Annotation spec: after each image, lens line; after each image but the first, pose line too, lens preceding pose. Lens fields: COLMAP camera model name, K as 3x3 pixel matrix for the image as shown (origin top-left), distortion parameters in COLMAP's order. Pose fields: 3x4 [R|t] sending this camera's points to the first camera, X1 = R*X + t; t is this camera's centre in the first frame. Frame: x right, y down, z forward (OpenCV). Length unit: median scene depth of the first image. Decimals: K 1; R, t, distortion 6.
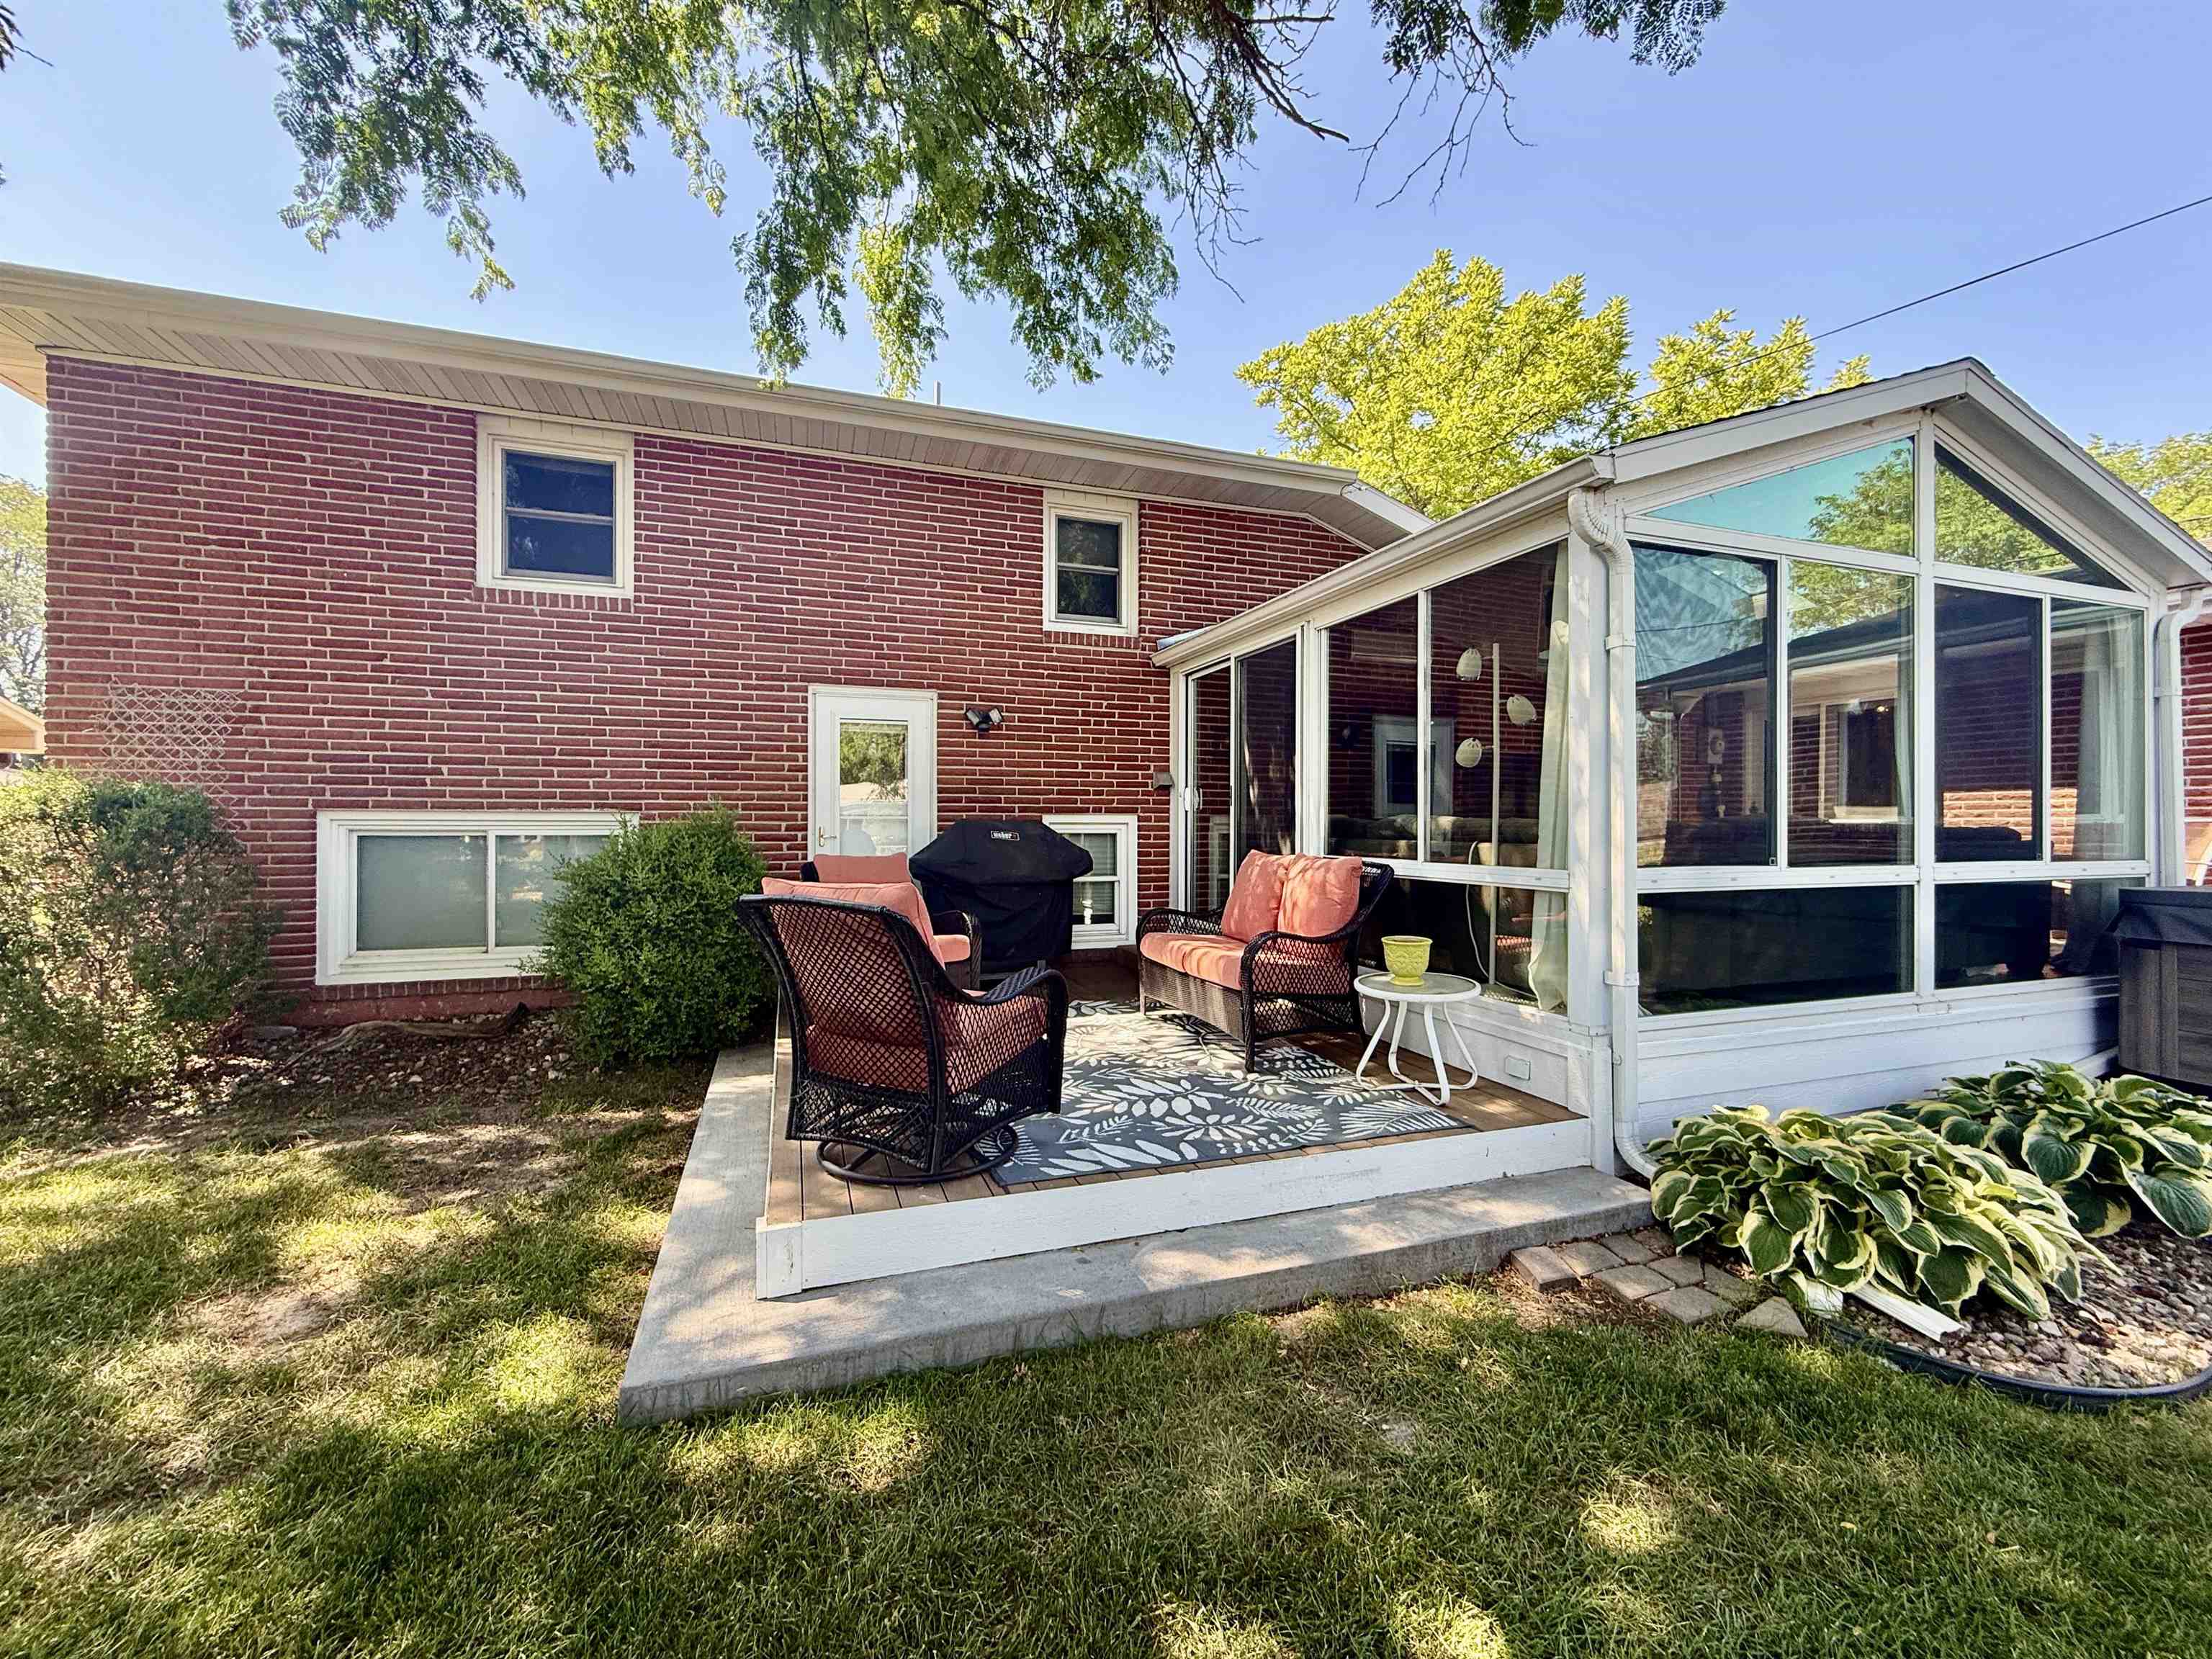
lens RADIAL K [[878.9, 0, 1111.4], [0, 878.9, 814.8], [0, 0, 1]] dist [-0.000750, -0.000668]
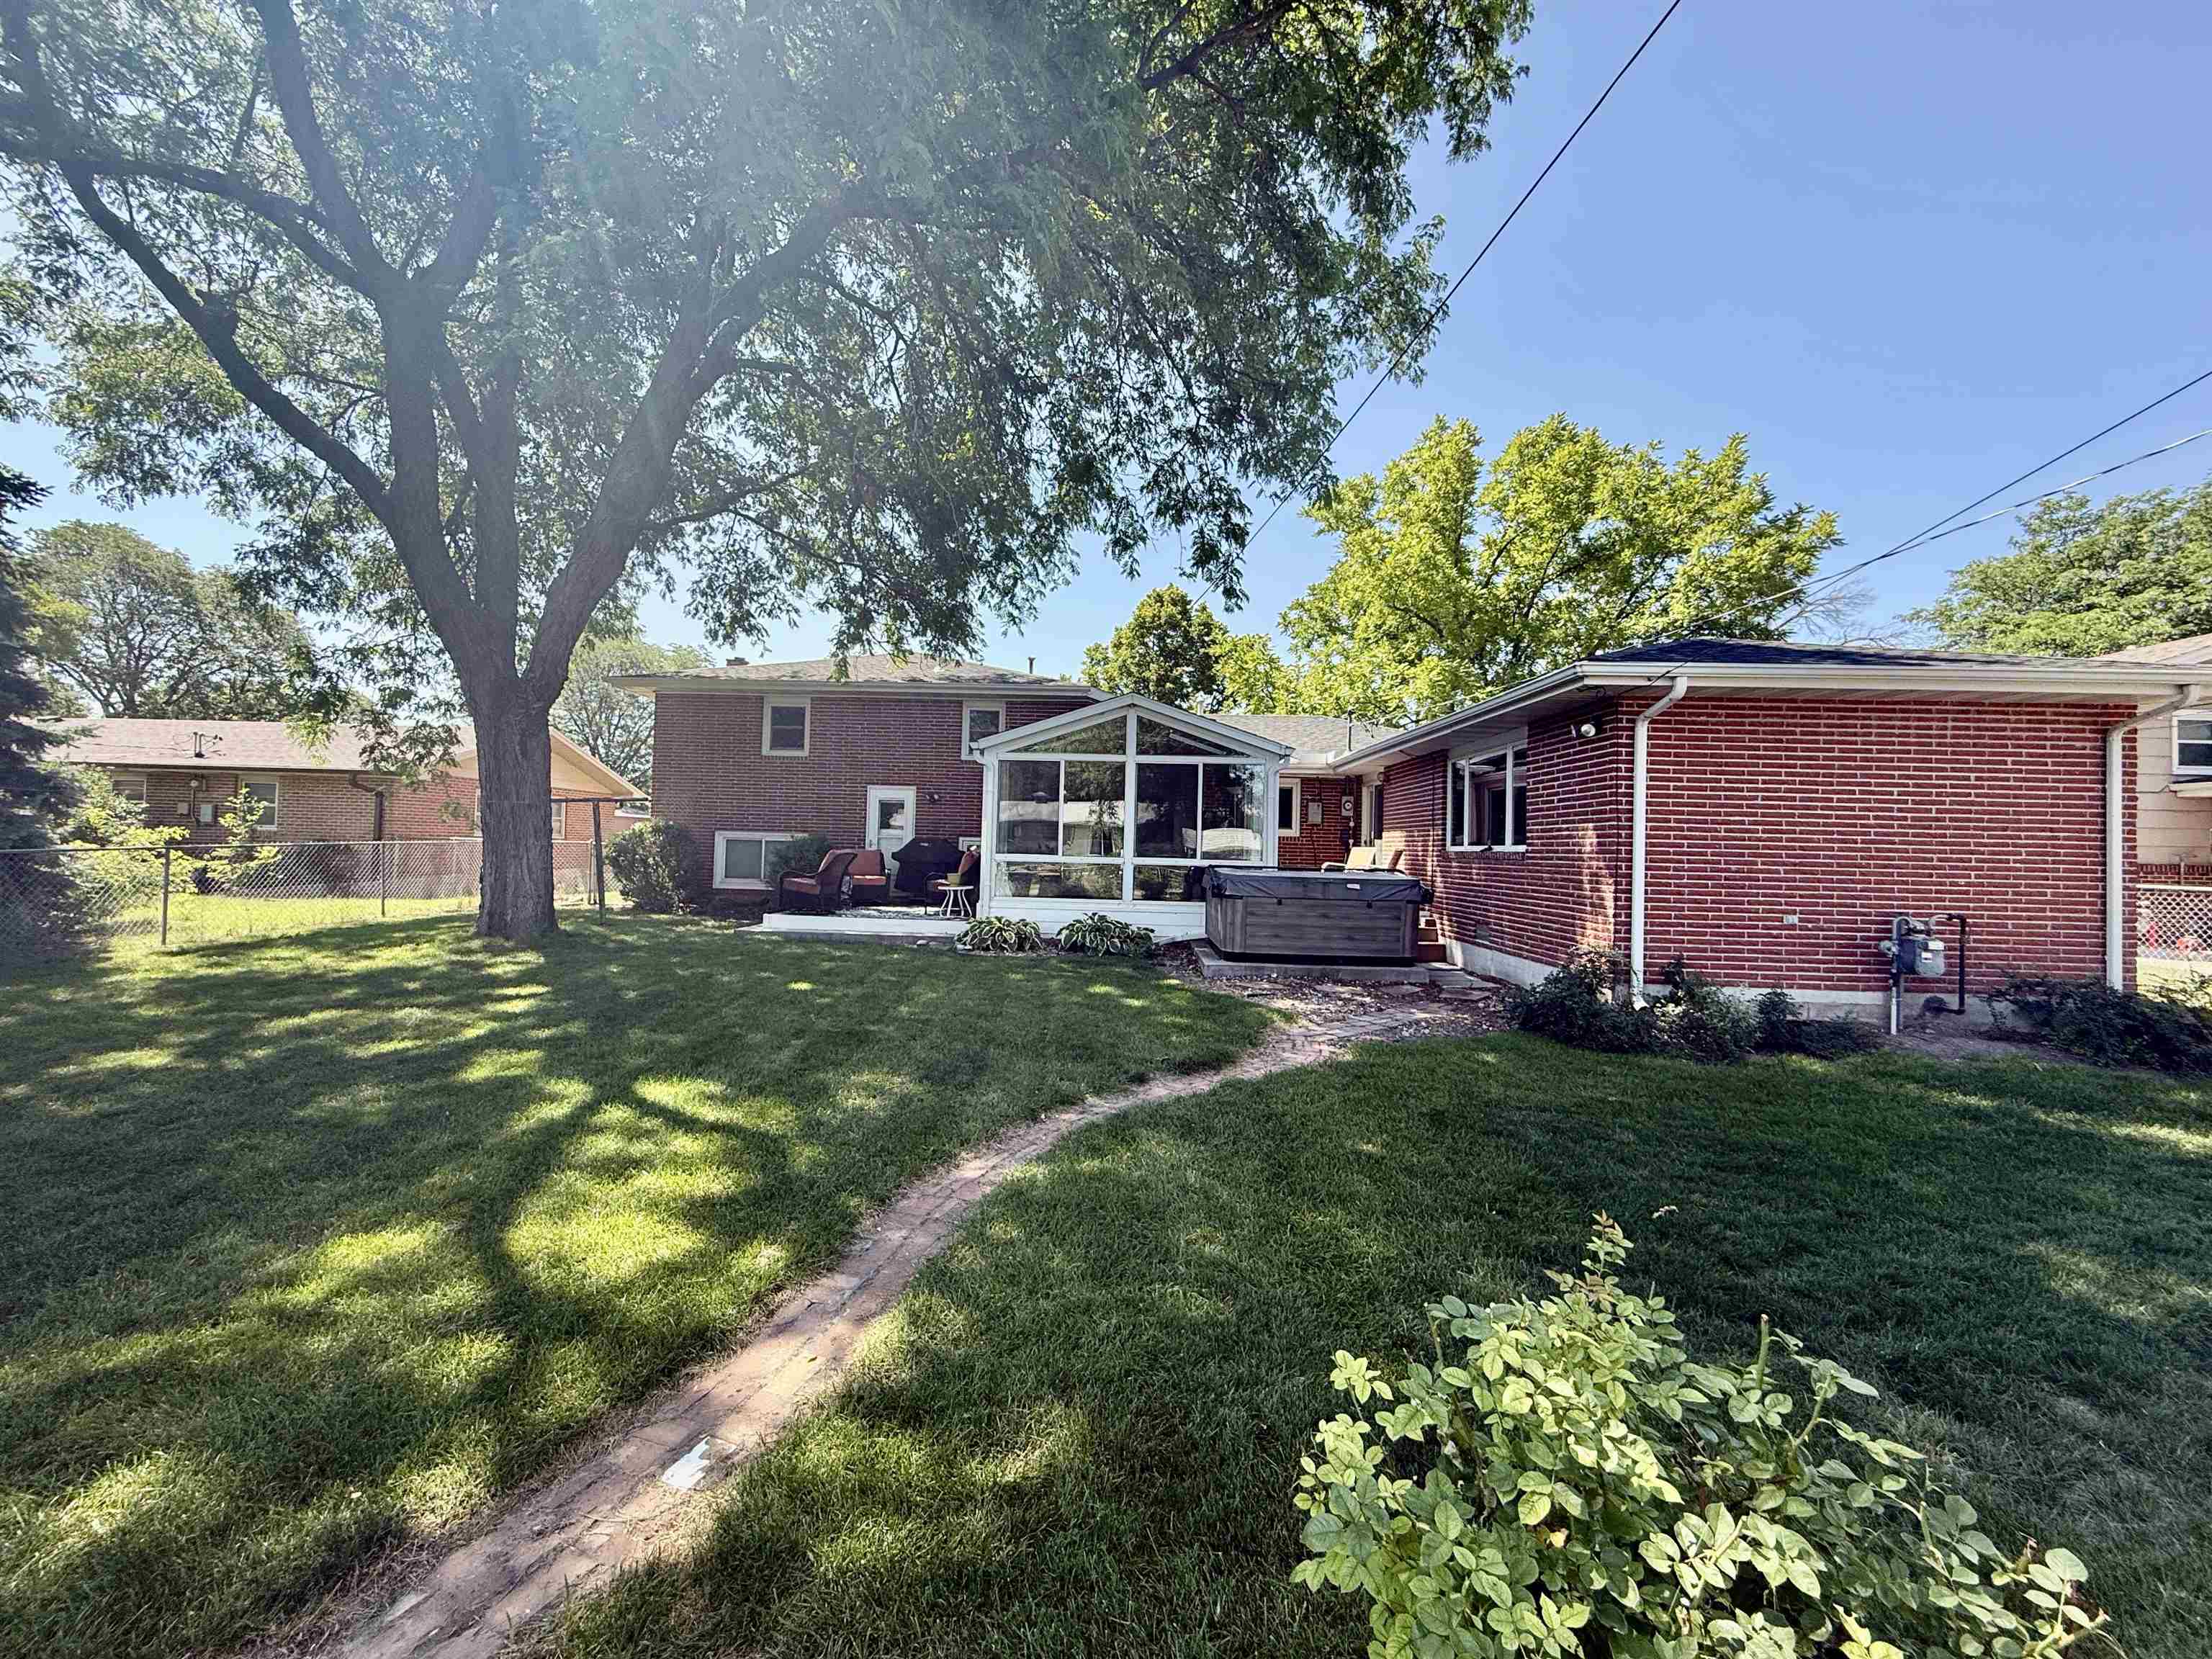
lens RADIAL K [[878.9, 0, 1102.4], [0, 878.9, 831.9], [0, 0, 1]] dist [-0.000750, -0.000668]
pose [[0.933659, 0.016970, -0.357760, 1.274722], [-0.020373, 0.999776, -0.005745, -0.010505], [0.357583, 0.012653, 0.933796, -1.207341]]
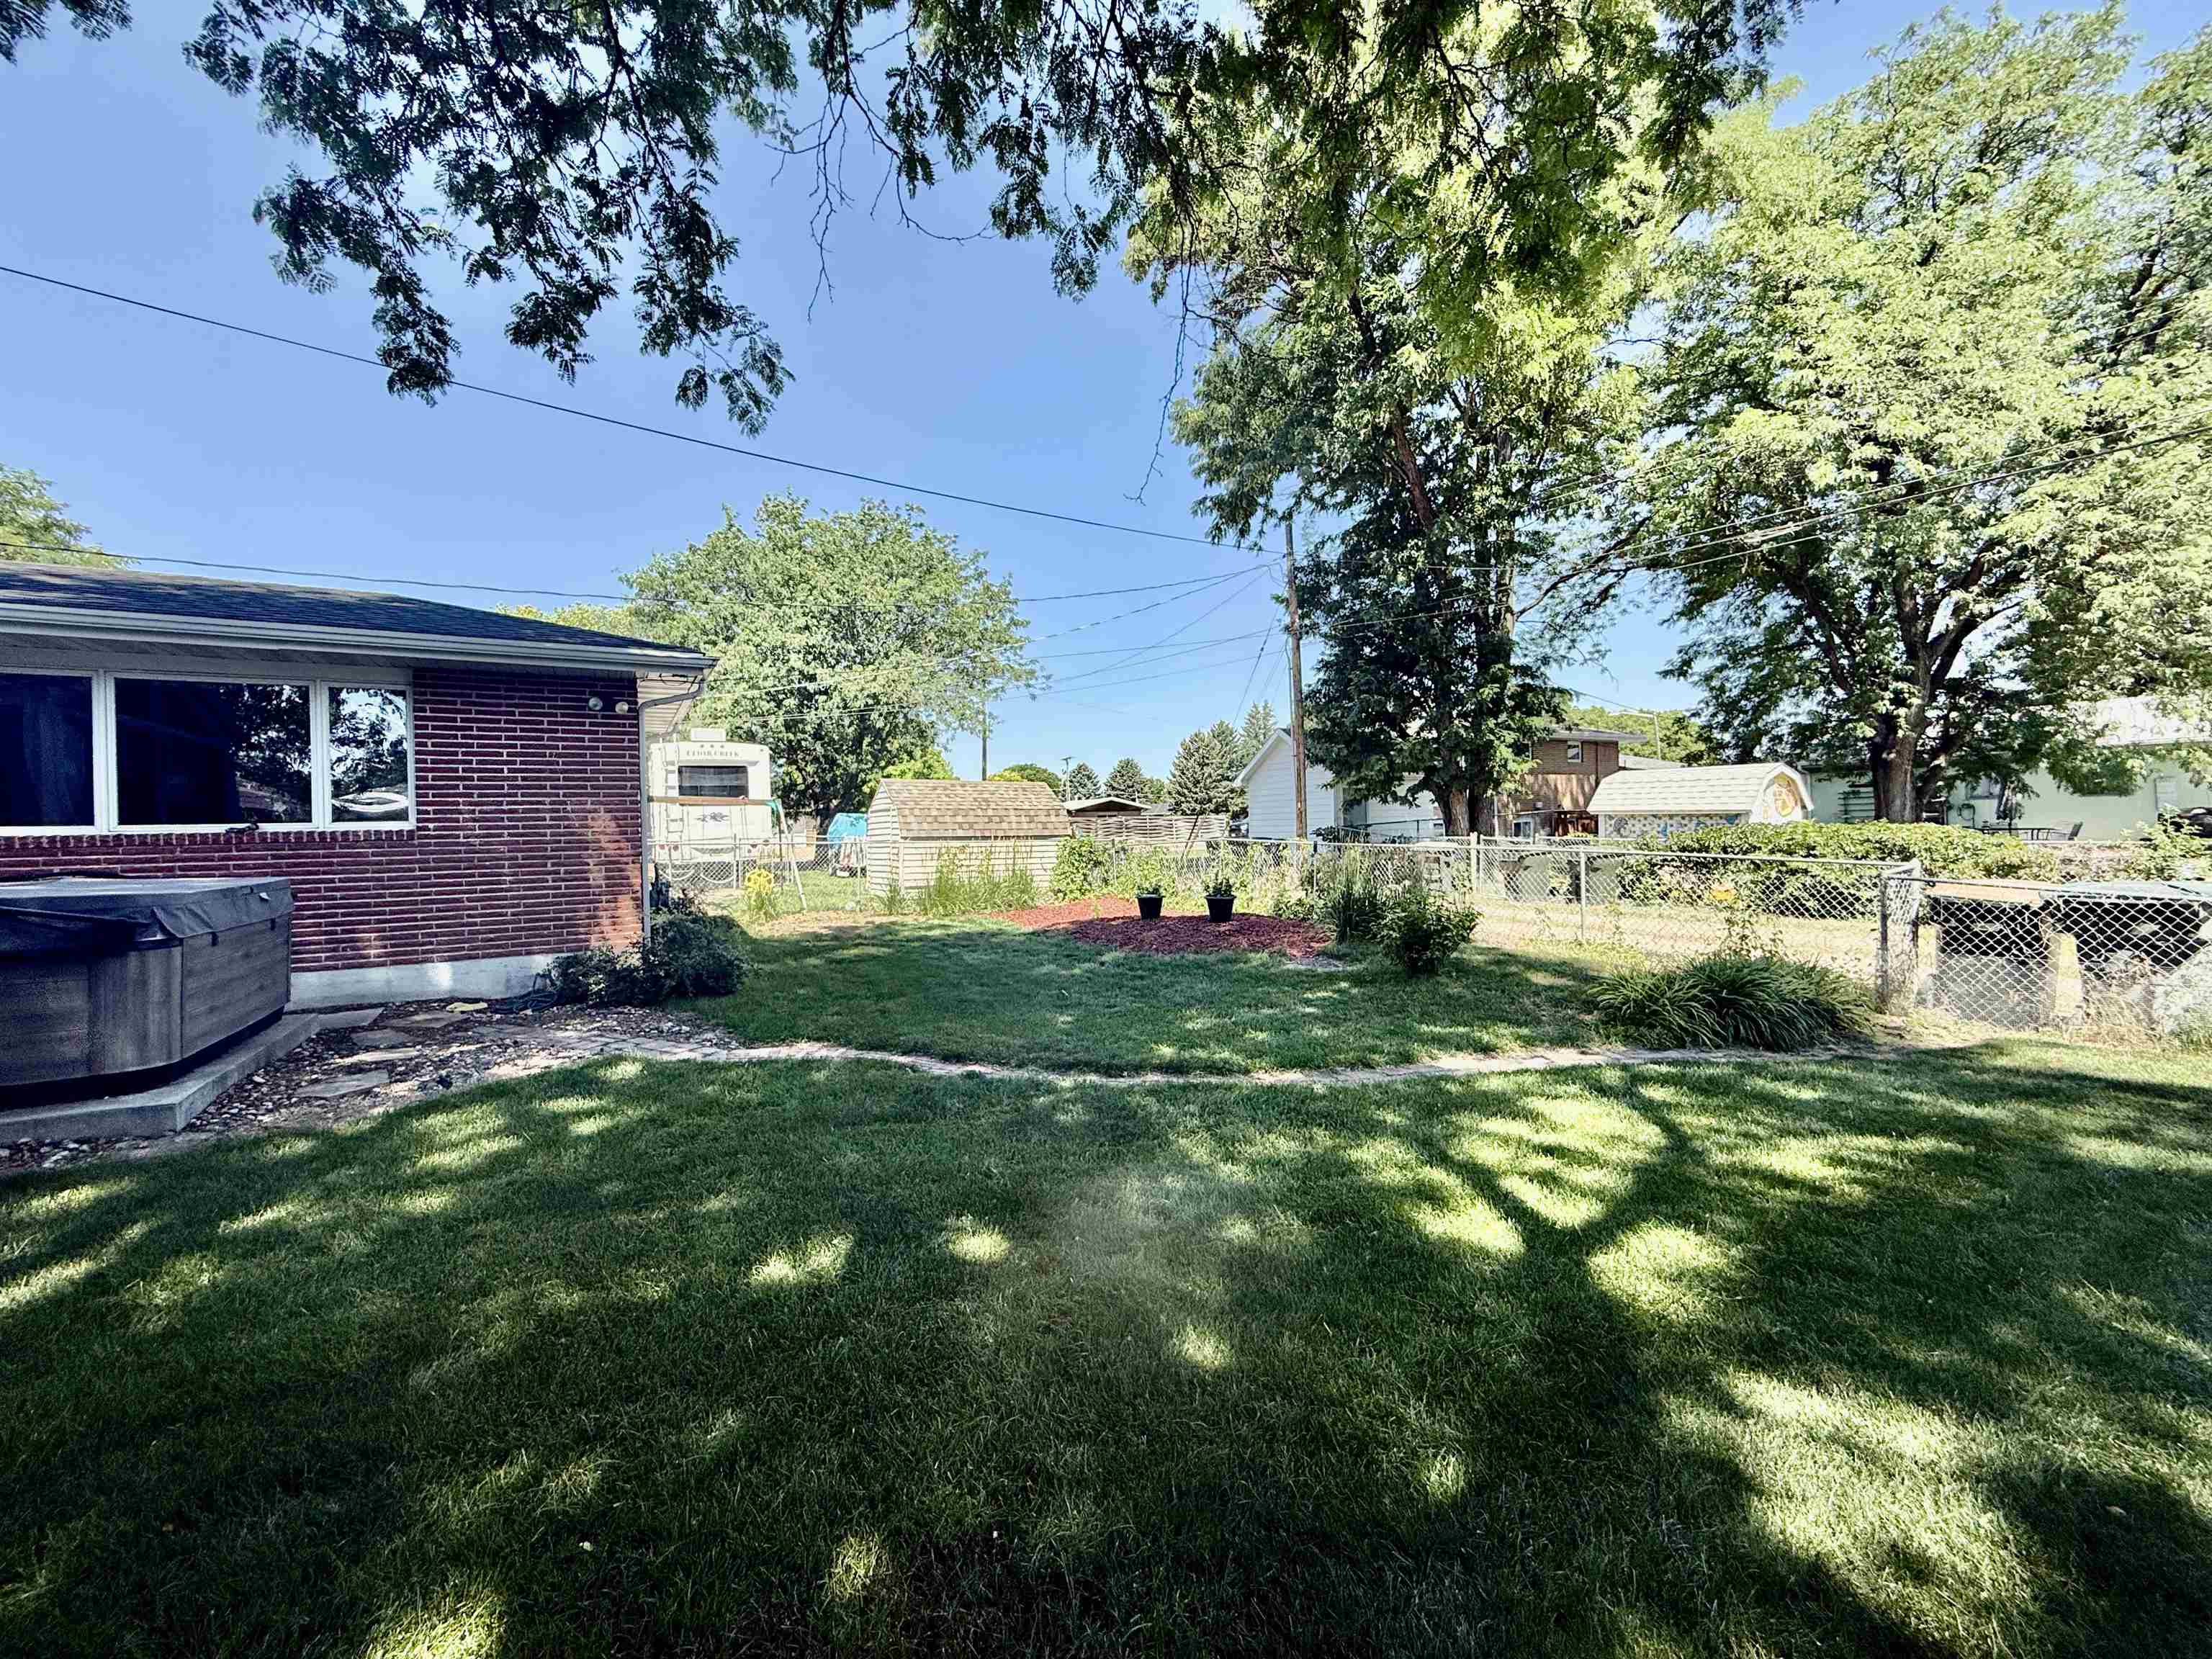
lens RADIAL K [[878.9, 0, 1104.3], [0, 878.9, 830.3], [0, 0, 1]] dist [-0.000750, -0.000668]
pose [[-0.154108, -0.004553, 0.988044, 0.098518], [0.011506, 0.999913, 0.006402, 0.006283], [-0.987987, 0.012355, -0.154042, -0.268166]]
